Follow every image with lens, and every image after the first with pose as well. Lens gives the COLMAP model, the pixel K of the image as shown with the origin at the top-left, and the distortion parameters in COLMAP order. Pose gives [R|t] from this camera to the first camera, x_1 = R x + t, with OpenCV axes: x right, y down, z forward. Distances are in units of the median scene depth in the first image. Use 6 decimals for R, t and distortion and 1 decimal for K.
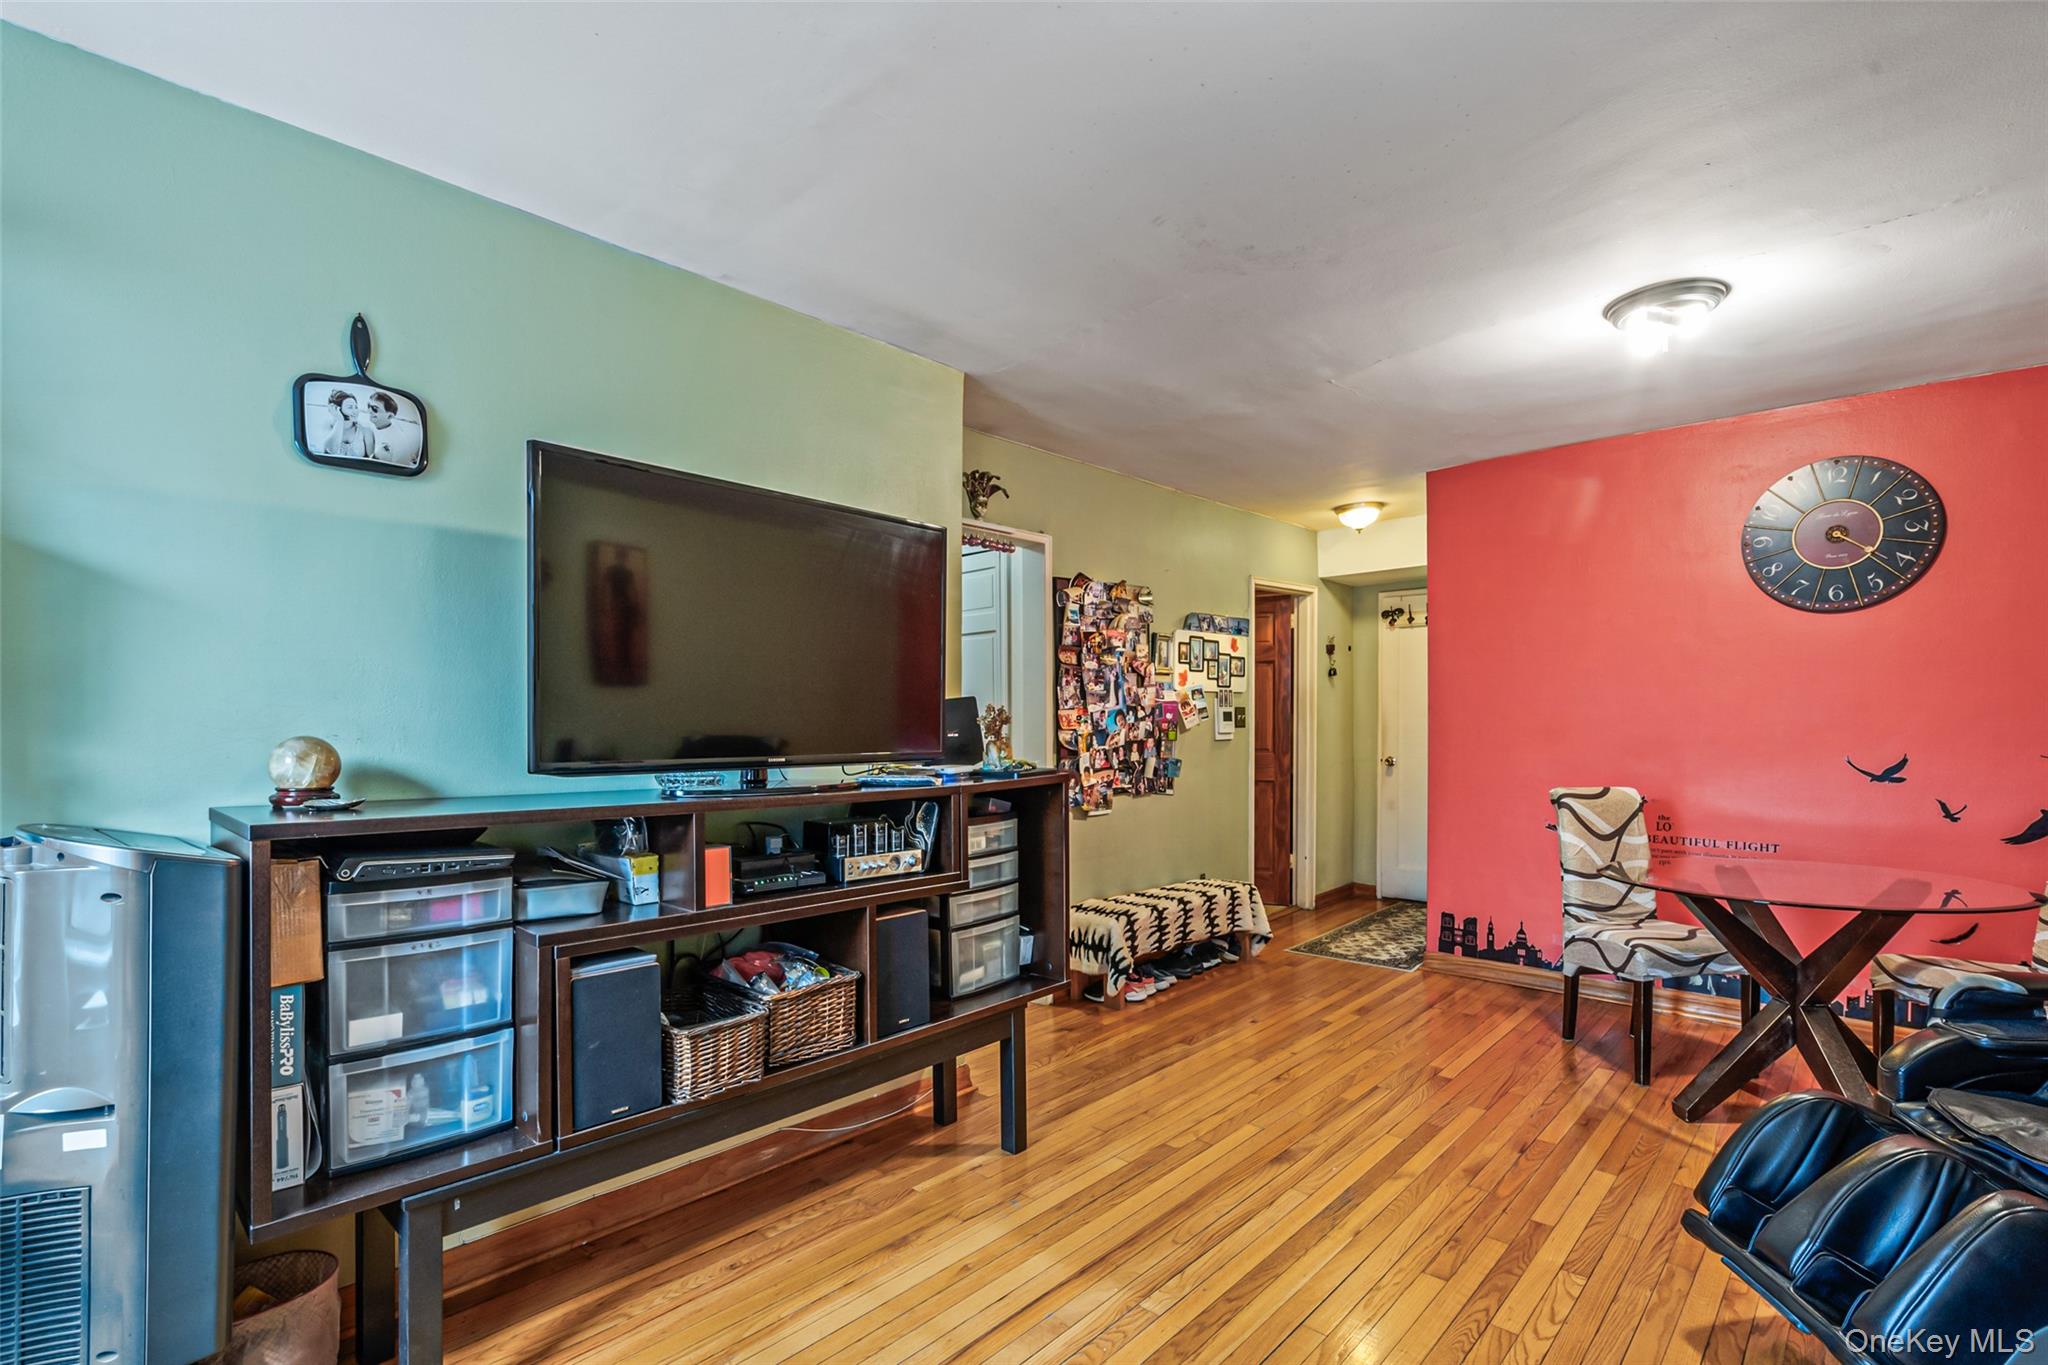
lens RADIAL K [[935.5, 0, 1027.6], [0, 935.5, 718.2], [0, 0, 1]] dist [-0.001008, -0.000762]
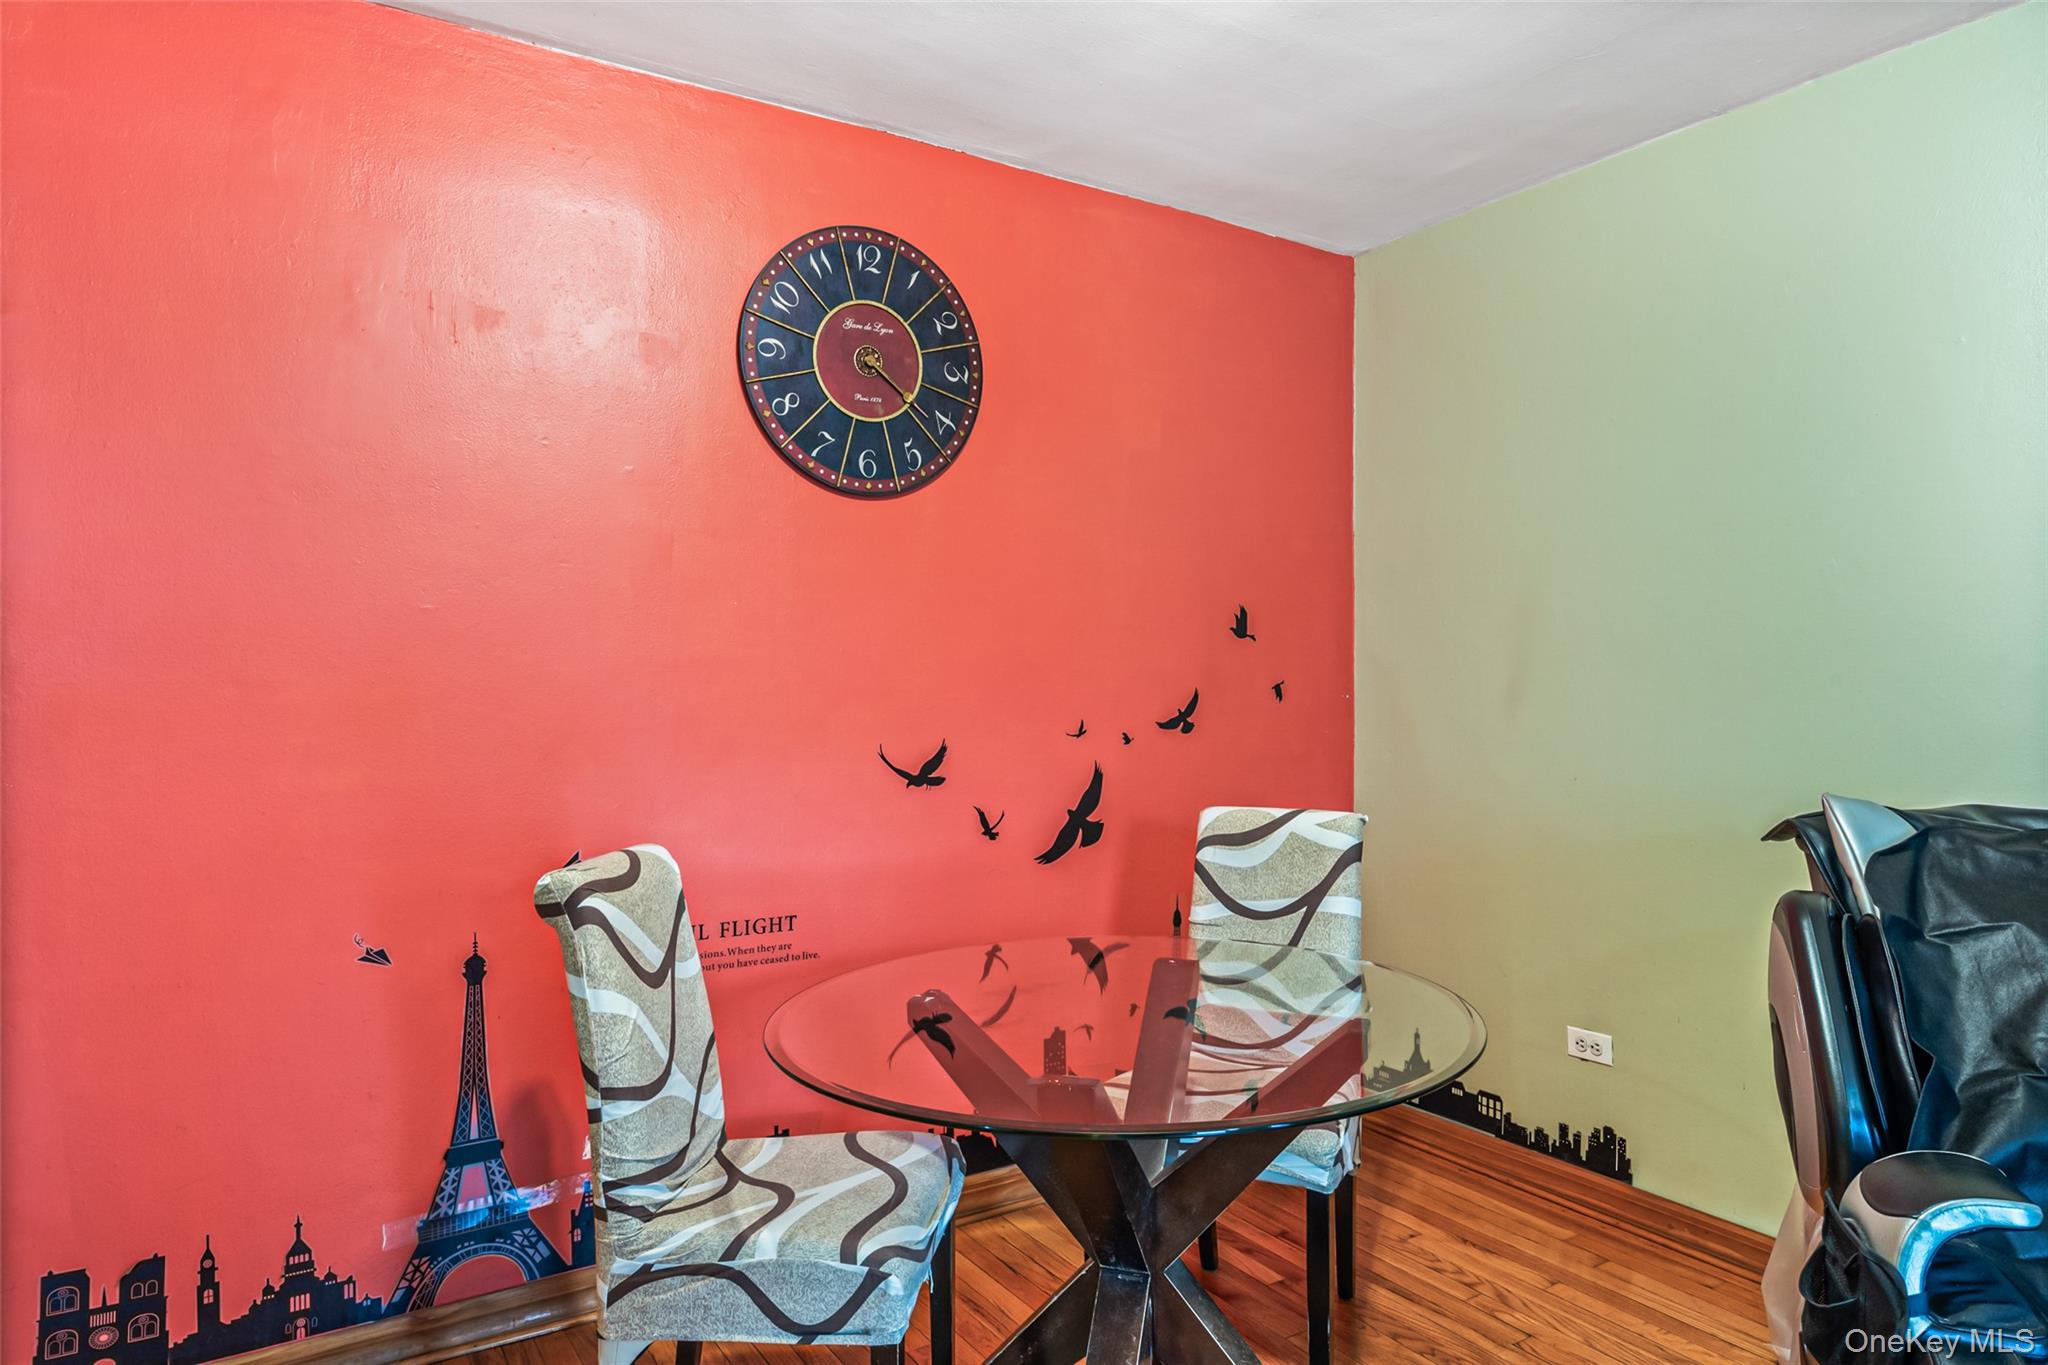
lens RADIAL K [[1283.8, 0, 1024.5], [0, 1283.8, 683.1], [0, 0, 1]] dist [-0.001629, 0.000489]
pose [[0.257163, -0.002669, 0.966364, 0.127441], [0.001727, 0.999996, 0.002303, -0.000152], [-0.966367, 0.001077, 0.257166, 0.712620]]
